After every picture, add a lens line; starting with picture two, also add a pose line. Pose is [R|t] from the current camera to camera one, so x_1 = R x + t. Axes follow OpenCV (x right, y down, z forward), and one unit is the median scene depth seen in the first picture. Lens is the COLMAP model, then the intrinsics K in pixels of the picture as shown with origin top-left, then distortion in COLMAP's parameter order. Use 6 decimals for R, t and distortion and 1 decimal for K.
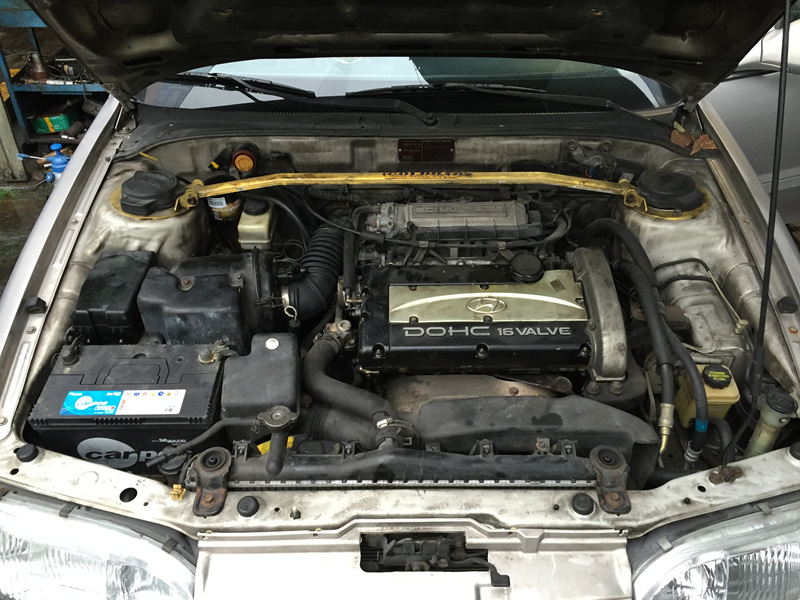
lens RADIAL K [[686.5, 0, 400.0], [0, 686.5, 300.0], [0, 0, 1]] dist [0.060941, -0.095538]
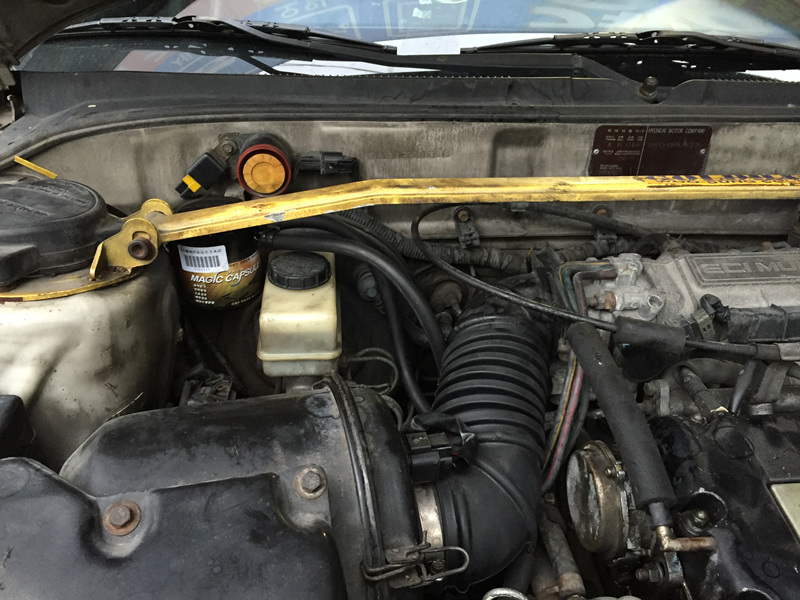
lens RADIAL K [[686.5, 0, 400.0], [0, 686.5, 300.0], [0, 0, 1]] dist [0.060941, -0.095538]
pose [[0.994993, -0.018350, 0.098242, -0.194669], [0.033123, 0.987991, -0.150920, -0.055630], [-0.094292, 0.153419, 0.983652, 0.610307]]
